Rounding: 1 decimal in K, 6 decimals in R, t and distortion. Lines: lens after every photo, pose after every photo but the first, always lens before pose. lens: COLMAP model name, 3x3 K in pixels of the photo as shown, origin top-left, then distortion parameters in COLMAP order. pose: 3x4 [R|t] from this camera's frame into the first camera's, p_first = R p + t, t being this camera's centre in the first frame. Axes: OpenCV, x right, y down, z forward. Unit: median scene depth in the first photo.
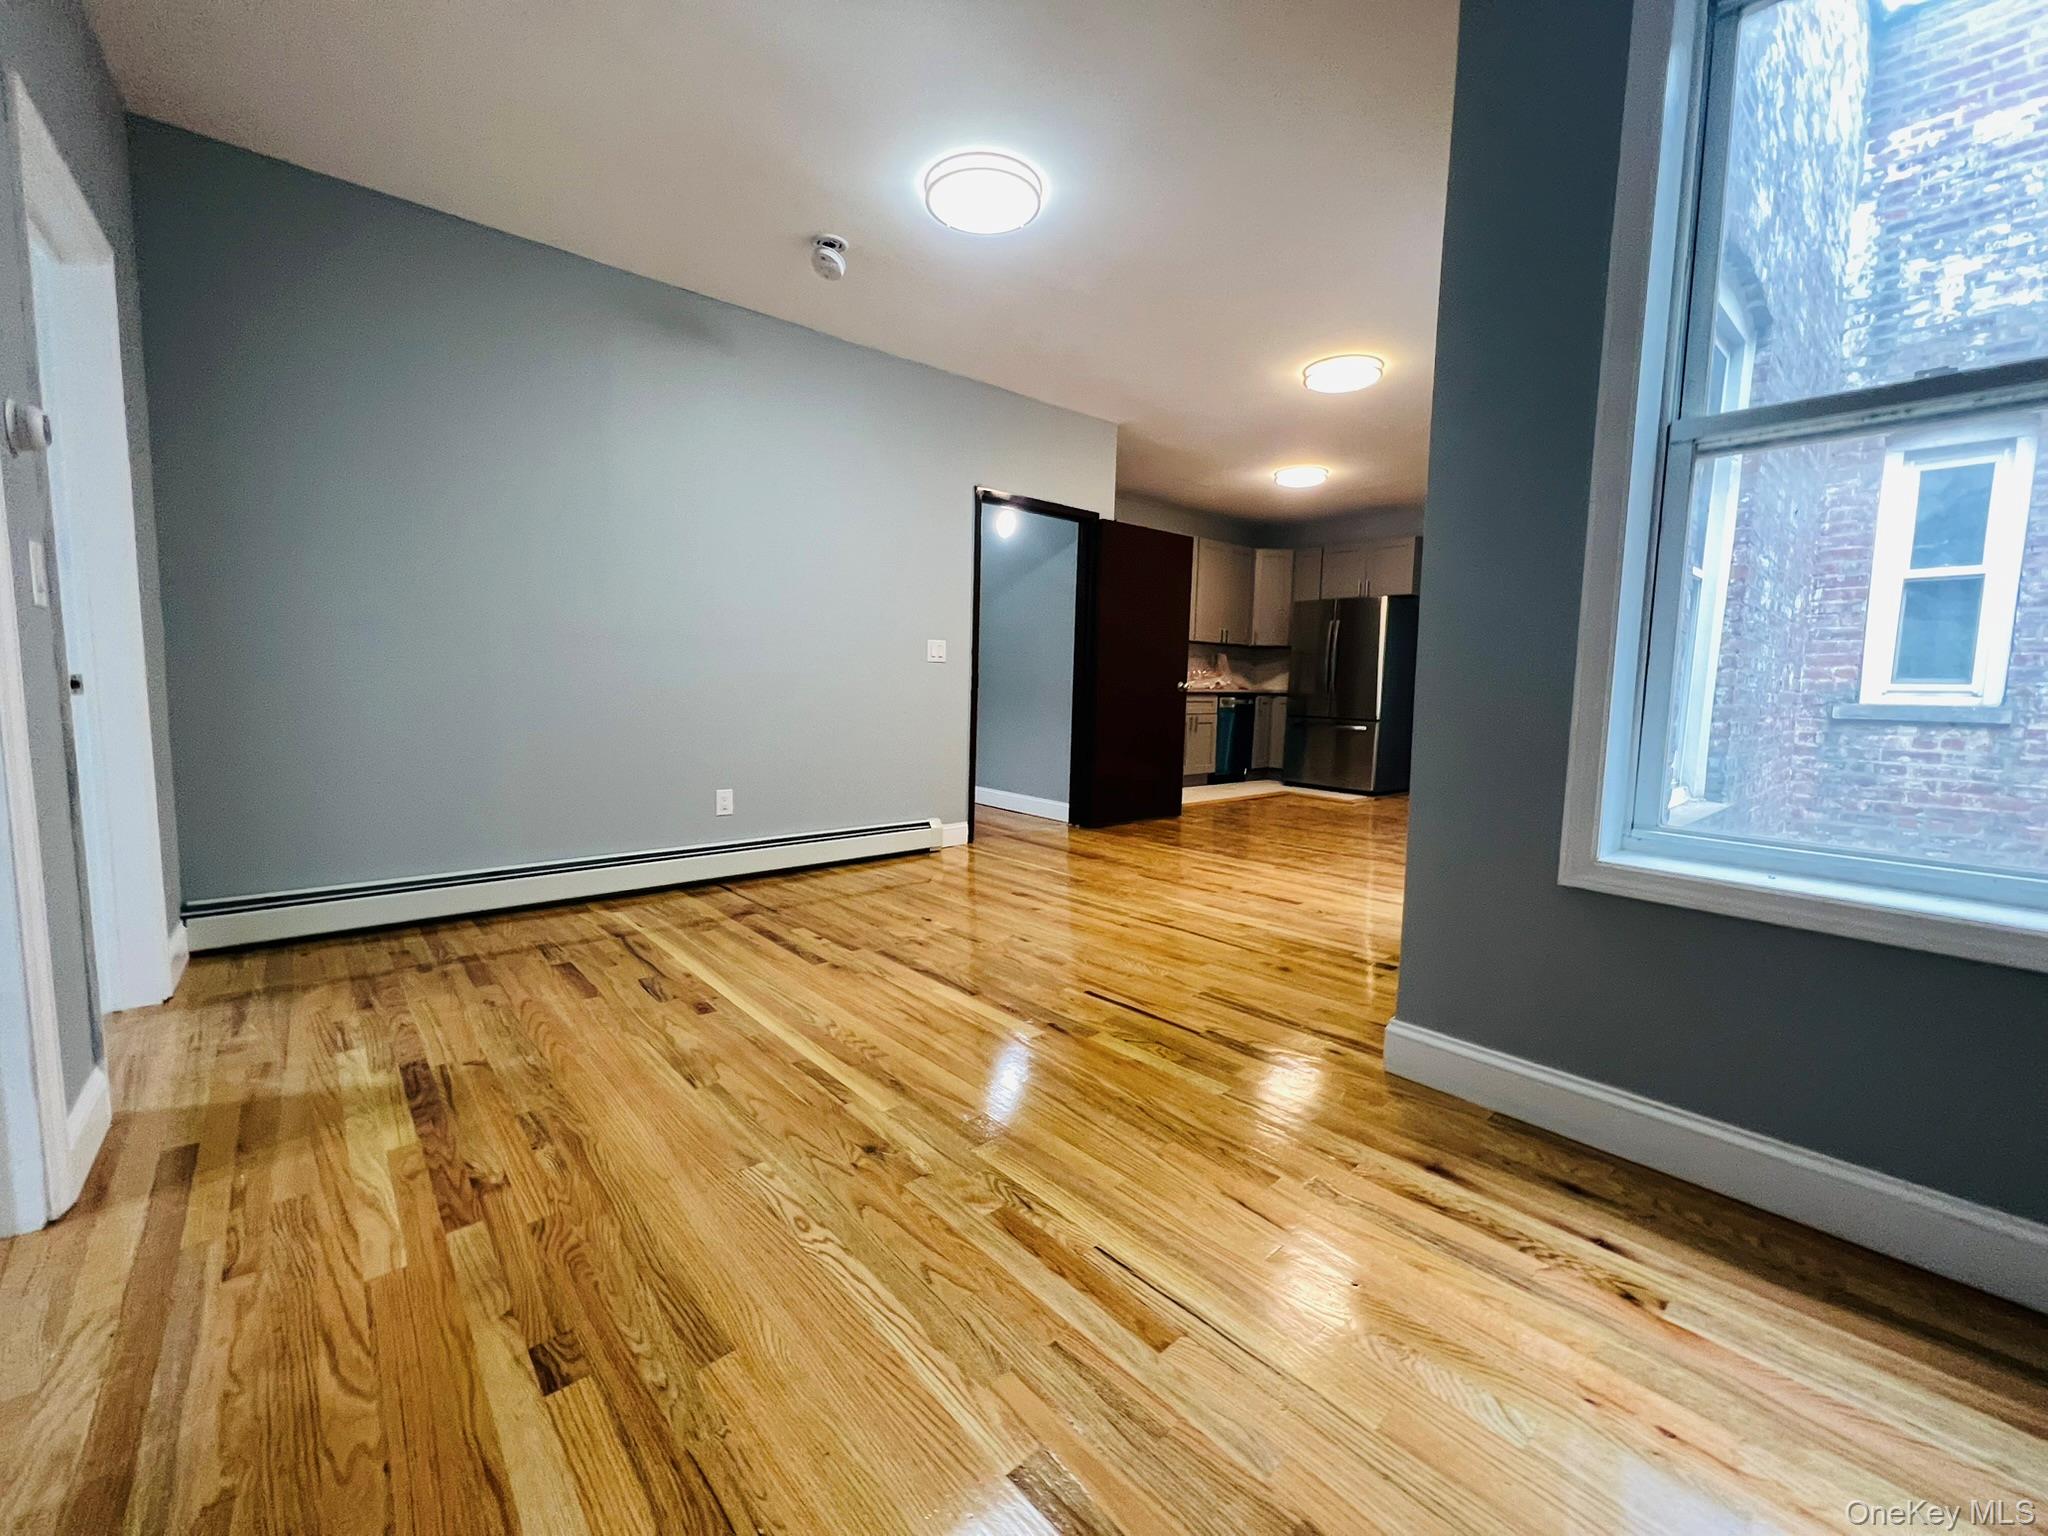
lens RADIAL K [[824.4, 0, 1013.0], [0, 824.4, 758.9], [0, 0, 1]] dist [0.003524, 0.000272]
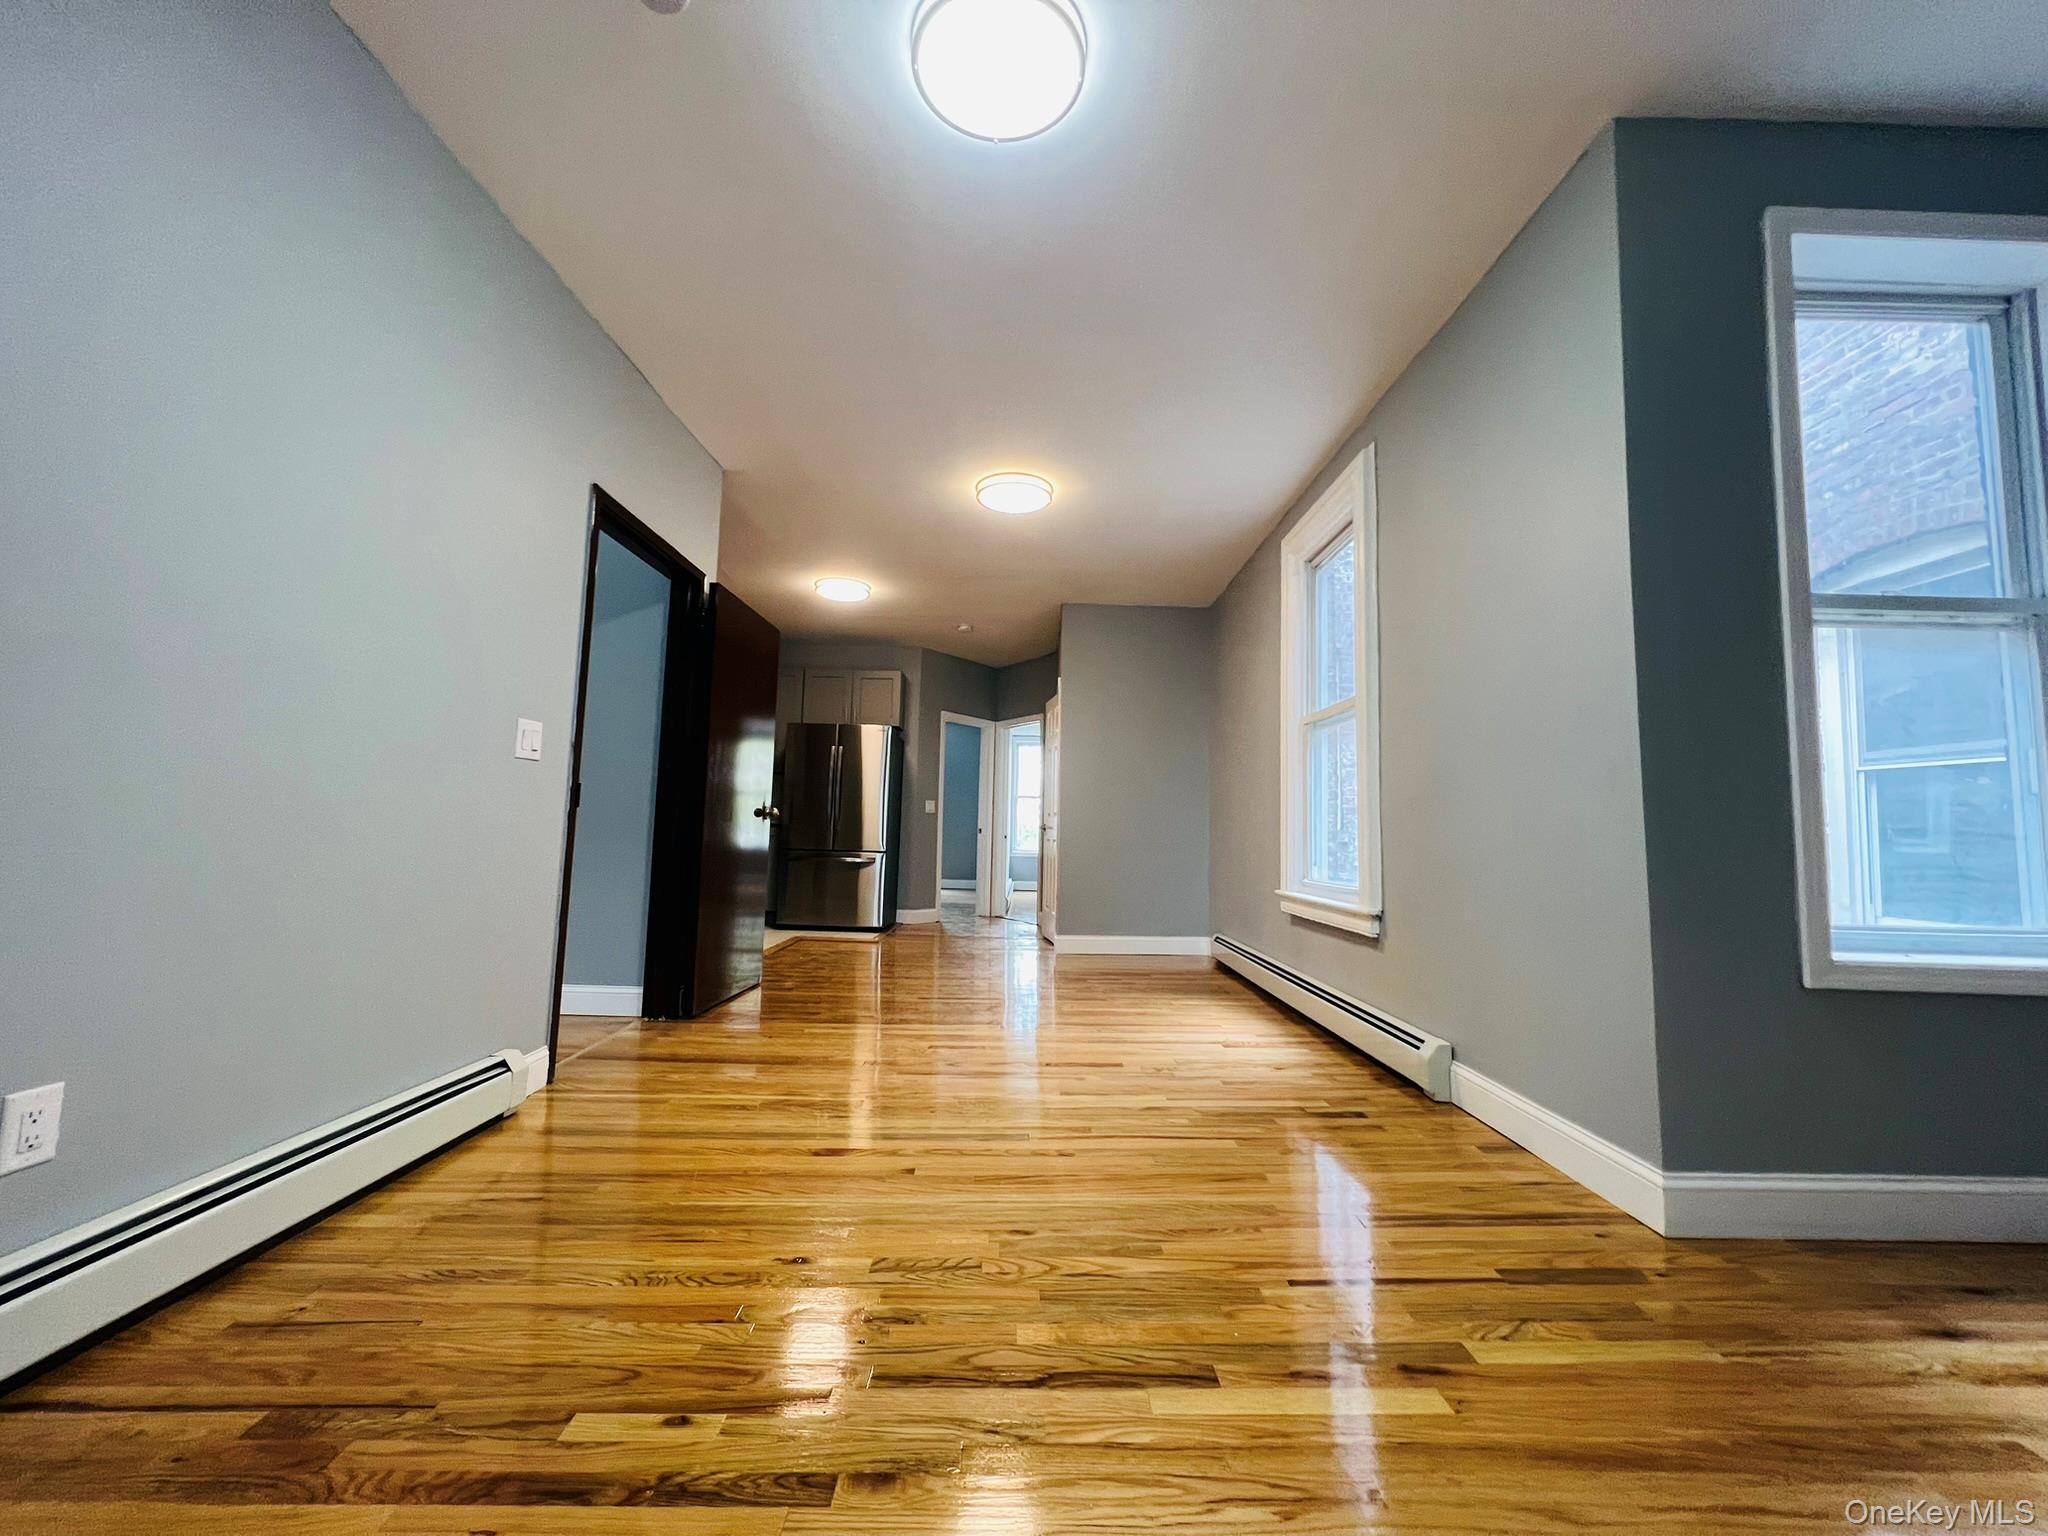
lens RADIAL K [[820.4, 0, 1024.0], [0, 820.4, 768.0], [0, 0, 1]] dist [-0.000214, 0.000276]
pose [[0.644215, 0.058528, 0.762602, -0.420275], [0.060731, 0.990005, -0.127284, -0.029174], [-0.762430, 0.128312, 0.634222, 0.553978]]
